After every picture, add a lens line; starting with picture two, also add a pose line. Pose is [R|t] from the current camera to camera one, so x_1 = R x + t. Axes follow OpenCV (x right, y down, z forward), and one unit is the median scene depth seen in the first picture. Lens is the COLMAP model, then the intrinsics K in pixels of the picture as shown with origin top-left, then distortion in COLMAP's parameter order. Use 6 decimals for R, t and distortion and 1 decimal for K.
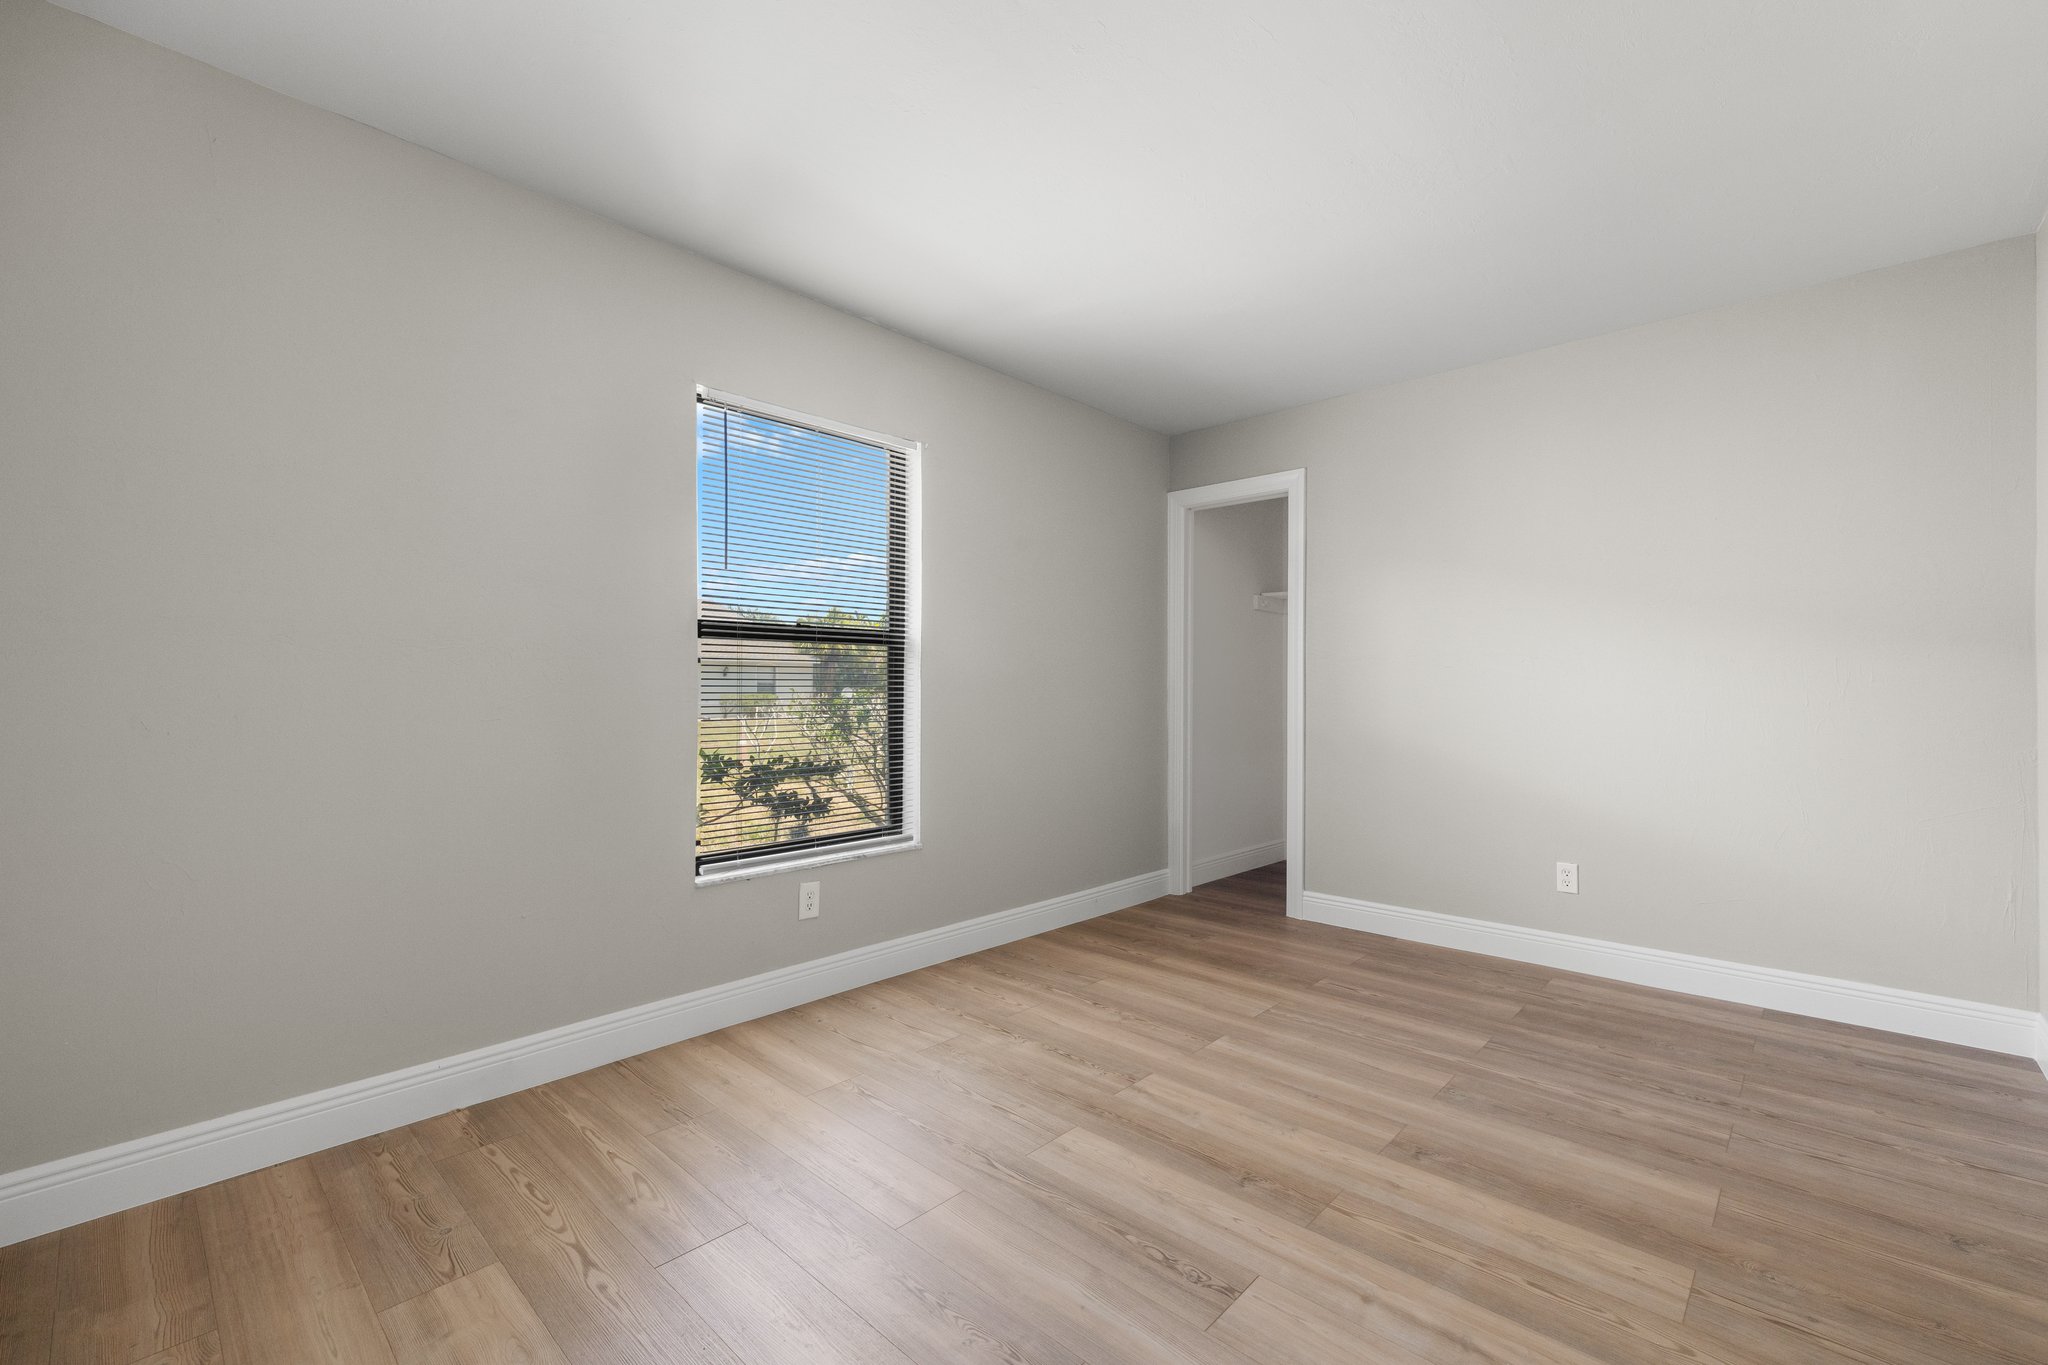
lens RADIAL K [[868.5, 0, 1035.5], [0, 868.5, 683.8], [0, 0, 1]] dist [0.004083, 0.000313]
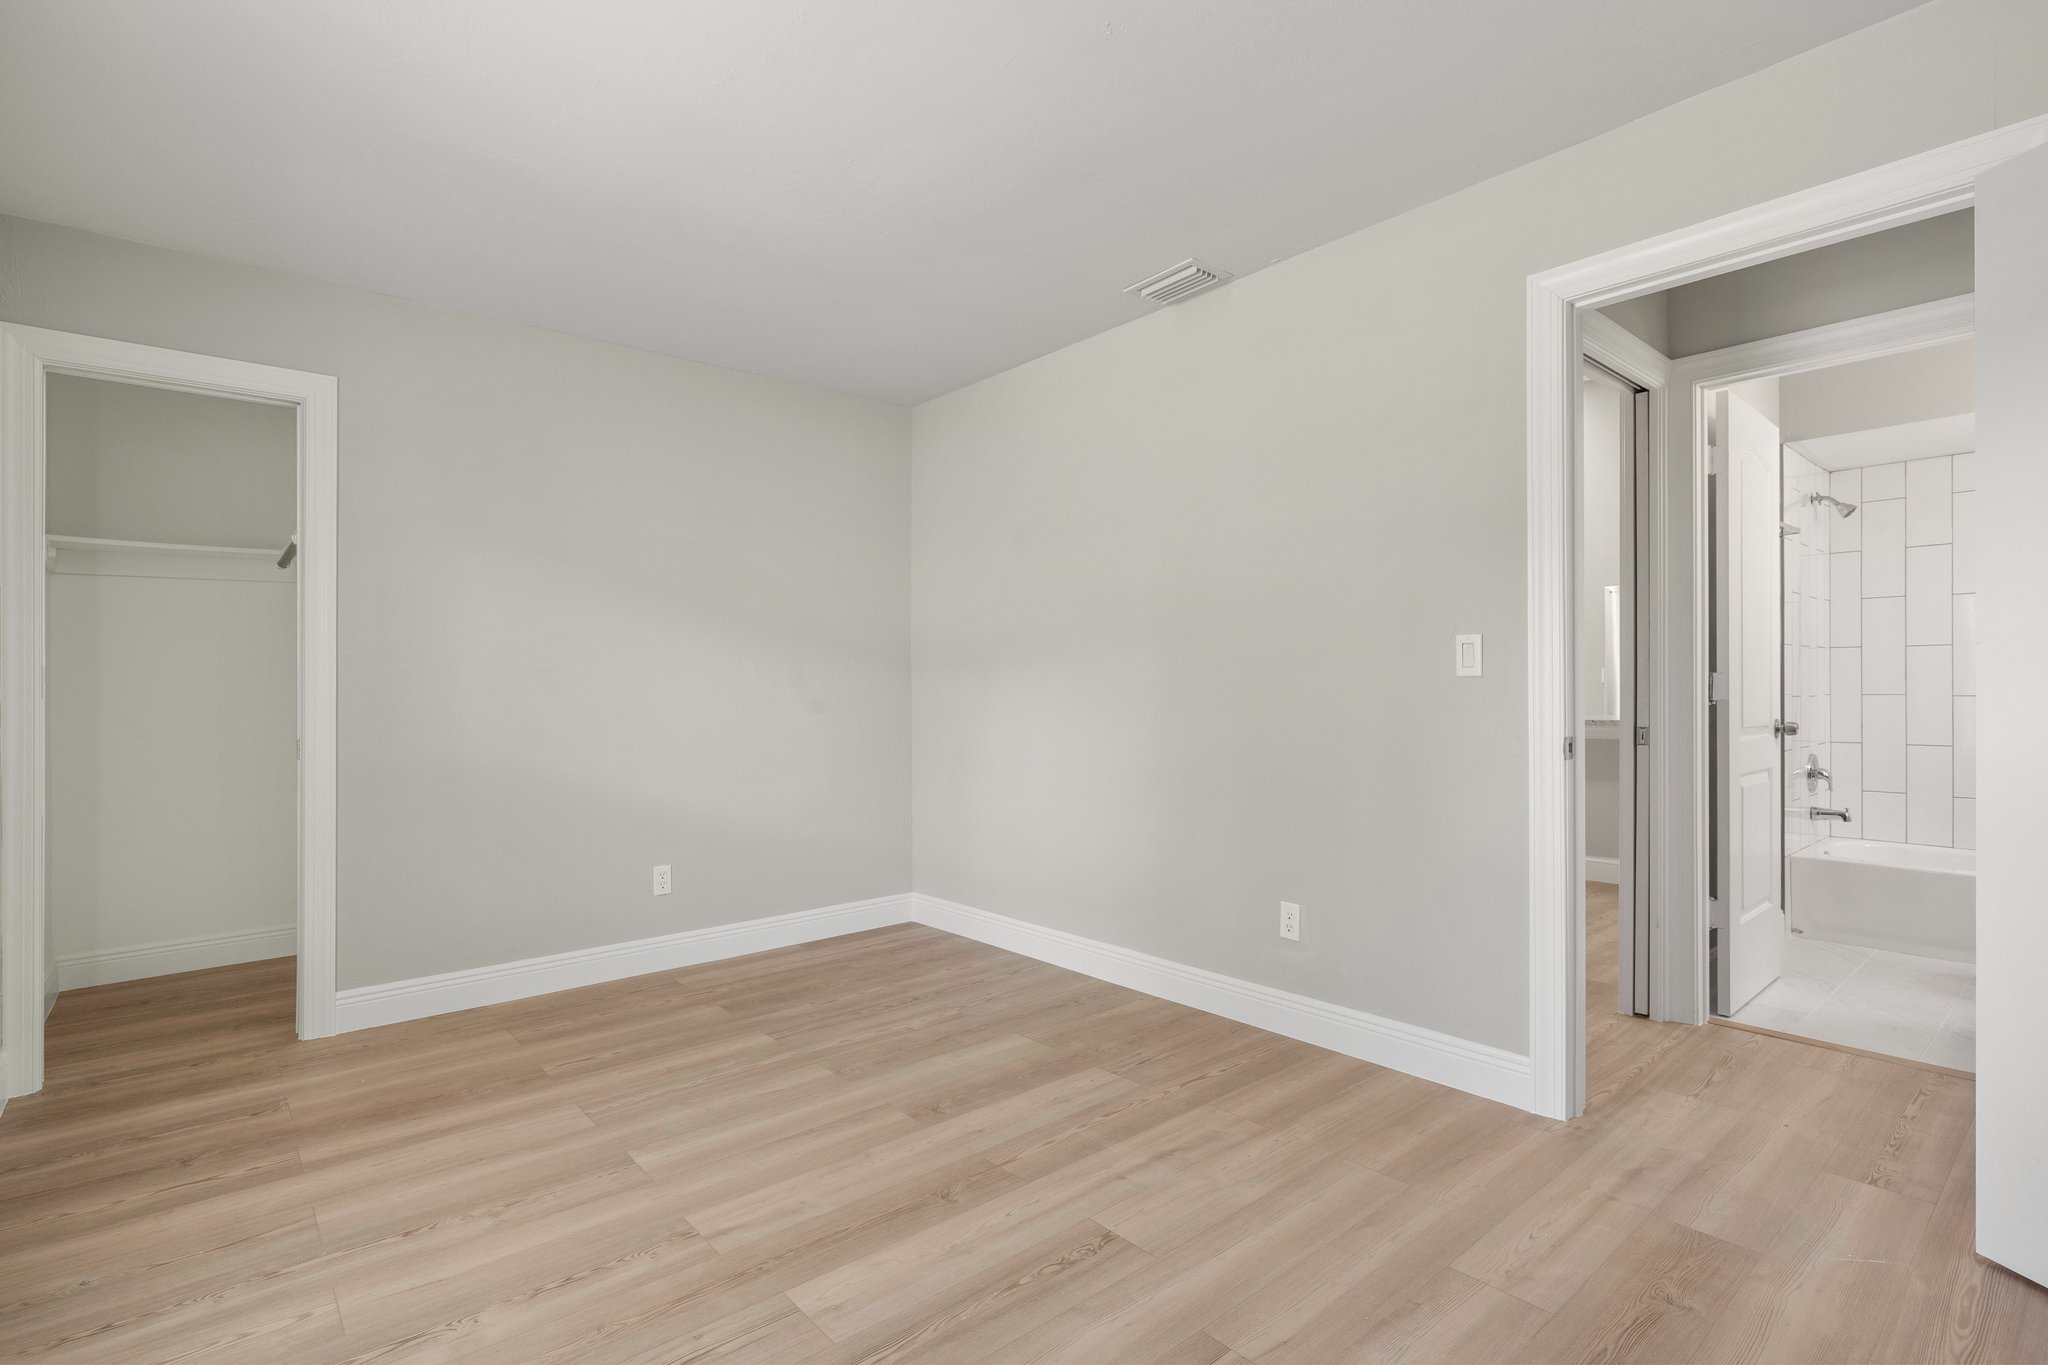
lens RADIAL K [[965.1, 0, 1039.3], [0, 965.1, 685.4], [0, 0, 1]] dist [-0.002351, 0.002094]
pose [[0.113056, 0.003094, 0.993584, -0.594702], [0.003322, 0.999988, -0.003492, 0.000954], [-0.993583, 0.003696, 0.113045, 0.559283]]
